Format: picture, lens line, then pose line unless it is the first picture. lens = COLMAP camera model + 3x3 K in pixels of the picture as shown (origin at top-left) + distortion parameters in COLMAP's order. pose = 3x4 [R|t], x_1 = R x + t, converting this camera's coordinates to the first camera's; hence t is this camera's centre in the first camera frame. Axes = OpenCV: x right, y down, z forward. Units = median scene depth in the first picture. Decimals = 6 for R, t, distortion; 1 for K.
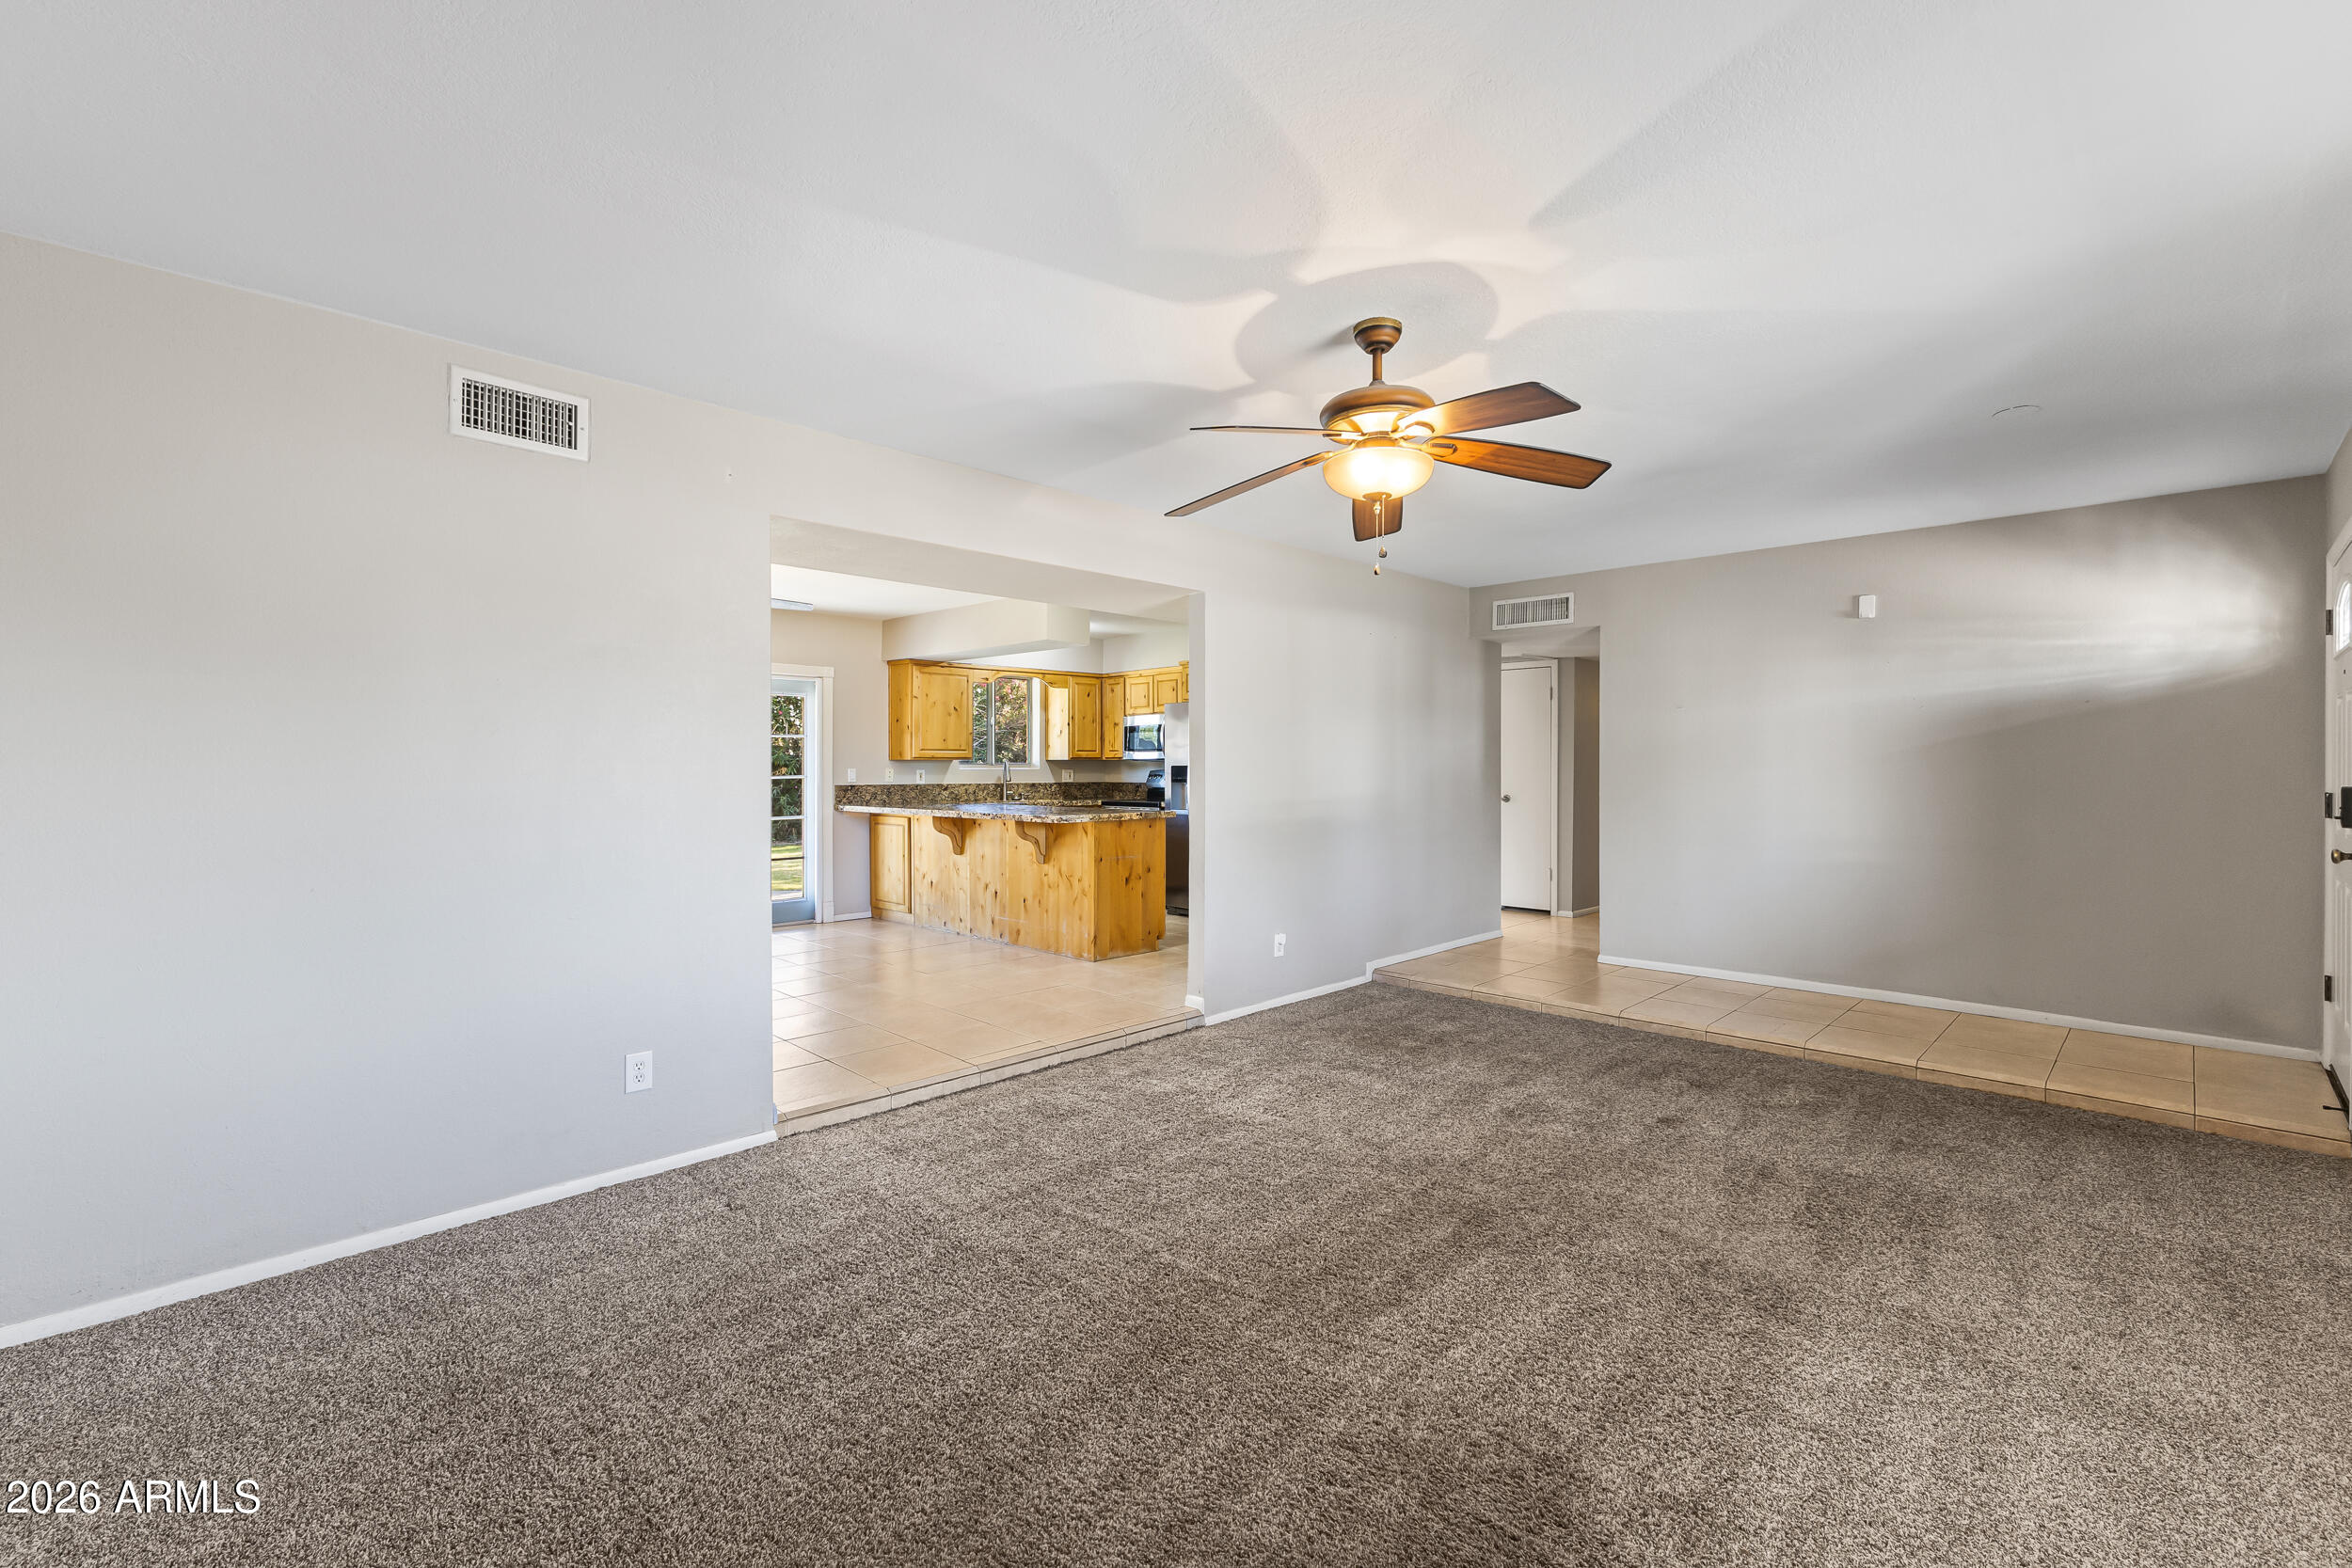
lens RADIAL K [[1016.5, 0, 1164.4], [0, 1016.5, 768.9], [0, 0, 1]] dist [0.009658, -0.001440]
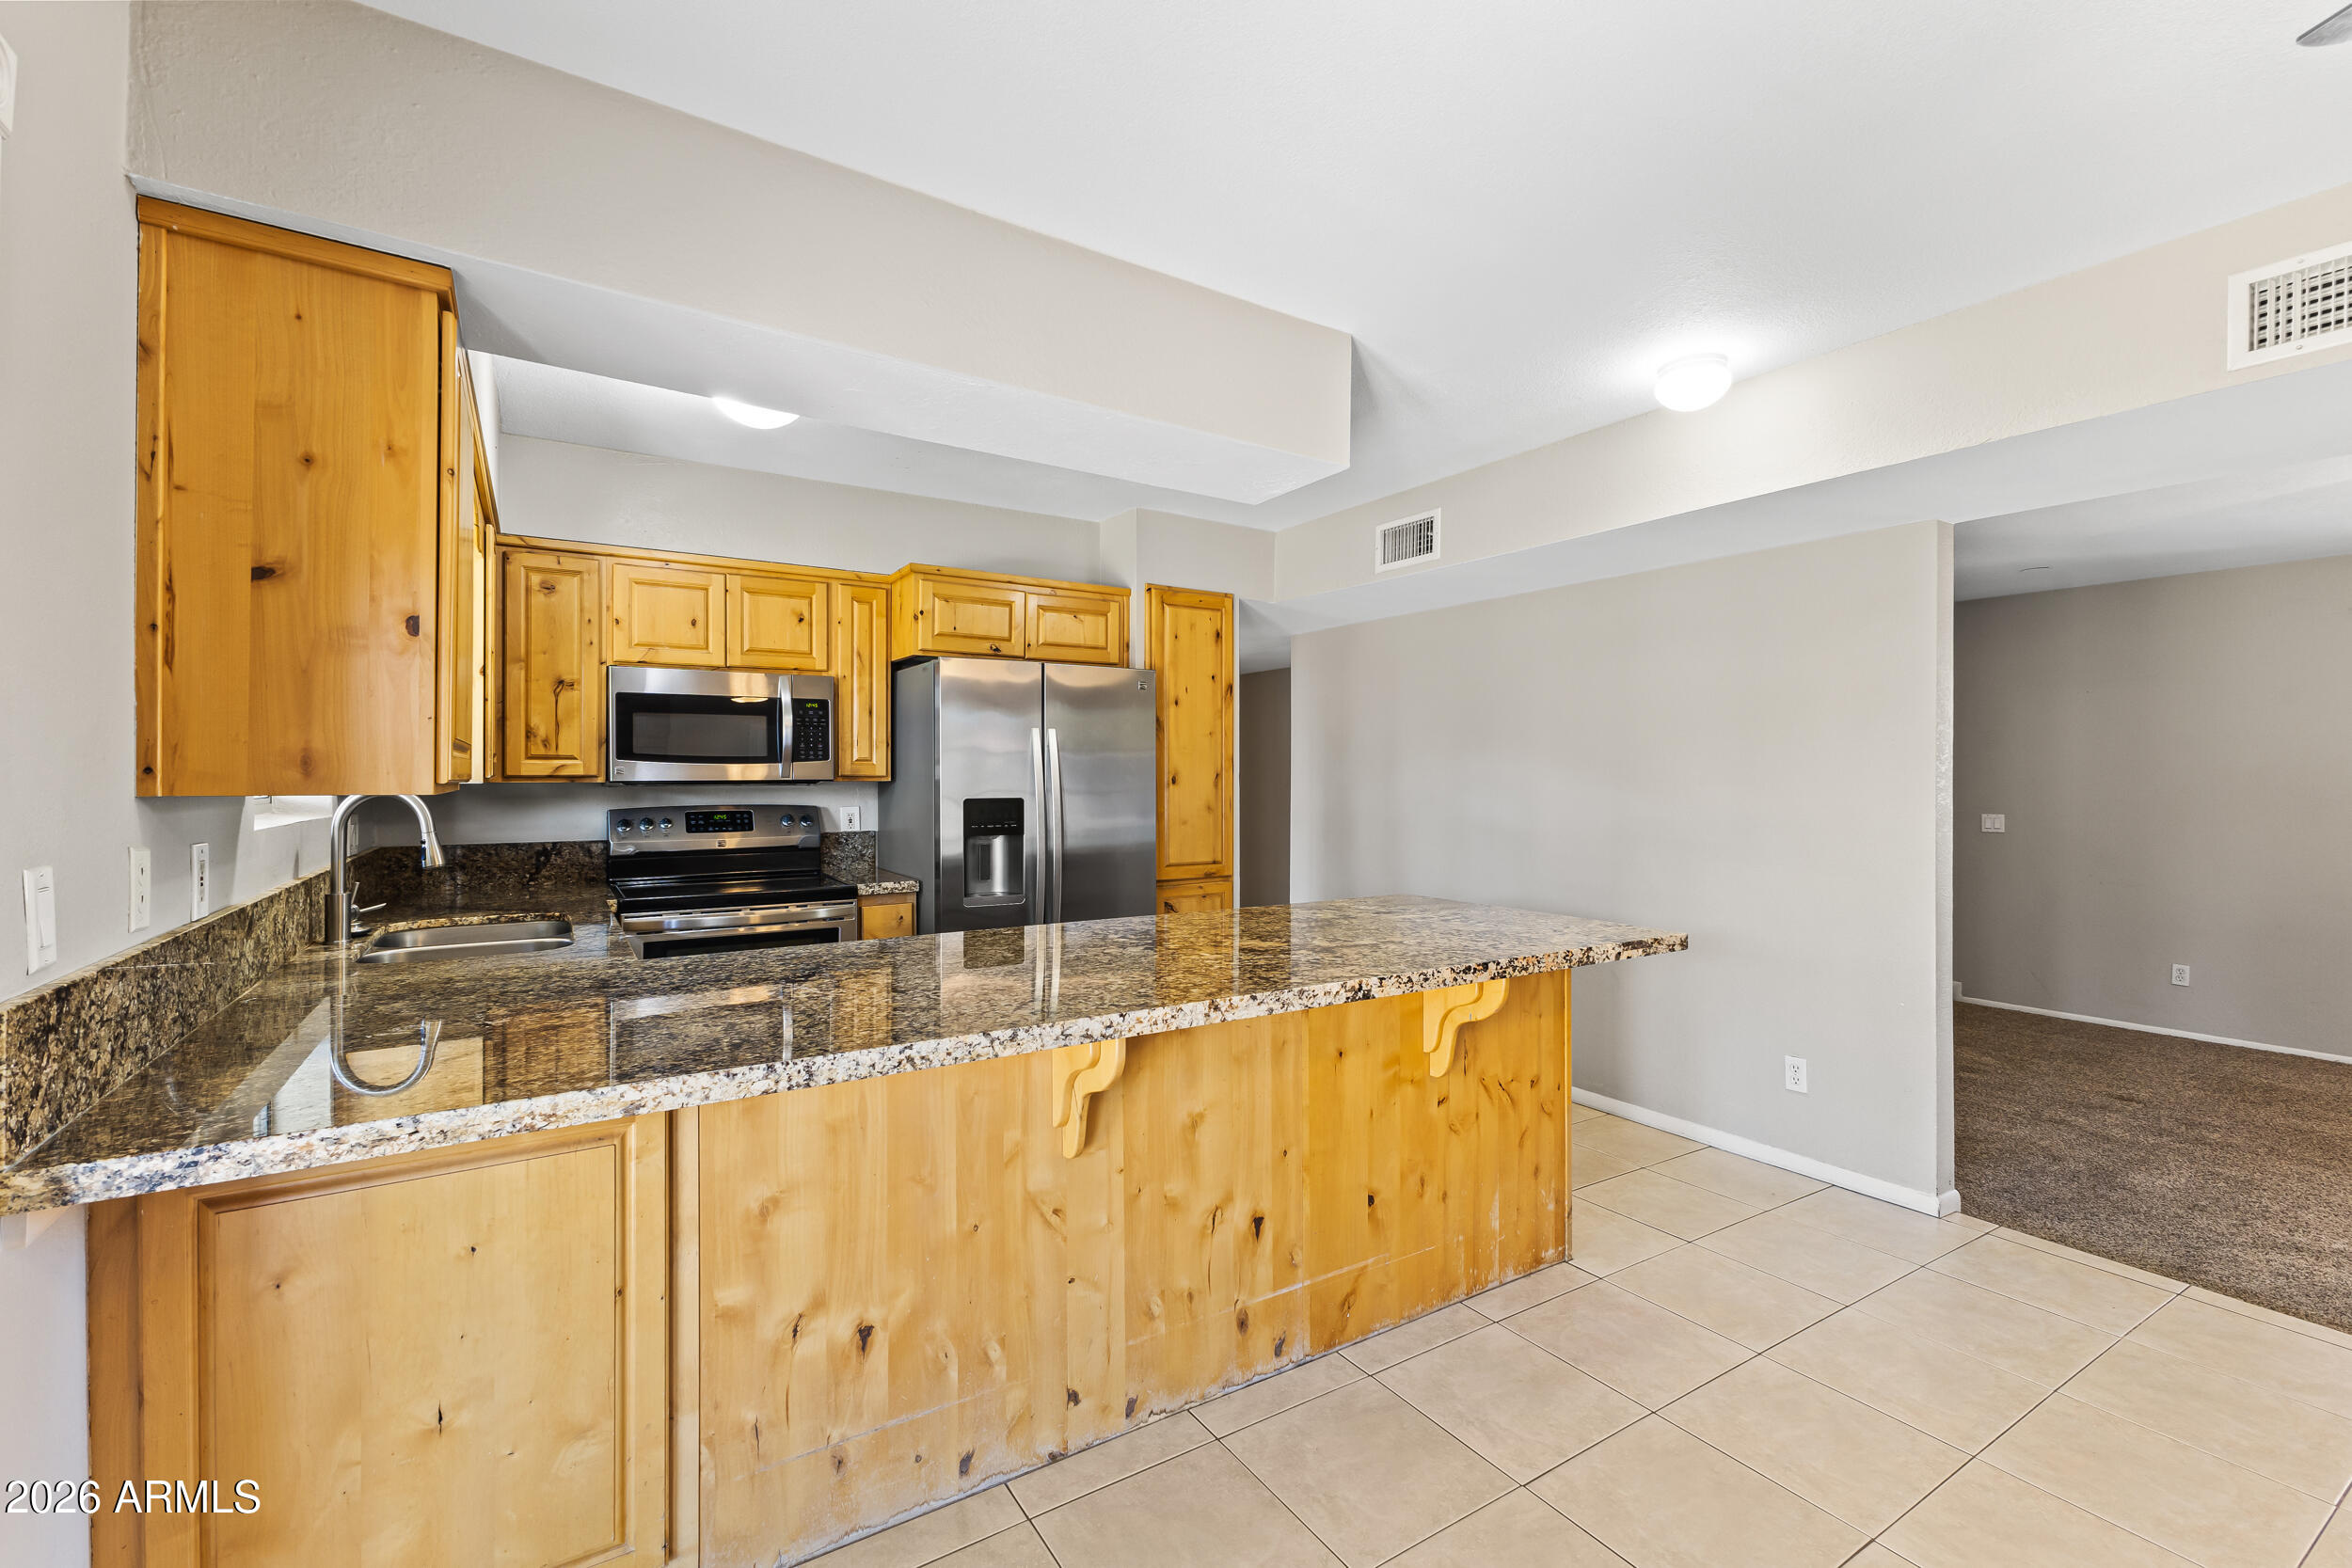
lens RADIAL K [[1016.5, 0, 1176.4], [0, 1016.5, 779.4], [0, 0, 1]] dist [0.009658, -0.001440]
pose [[0.213298, -0.002285, 0.976984, -0.401092], [-0.000162, 0.999997, 0.002374, -0.012395], [-0.976987, -0.000665, 0.213297, 0.808273]]
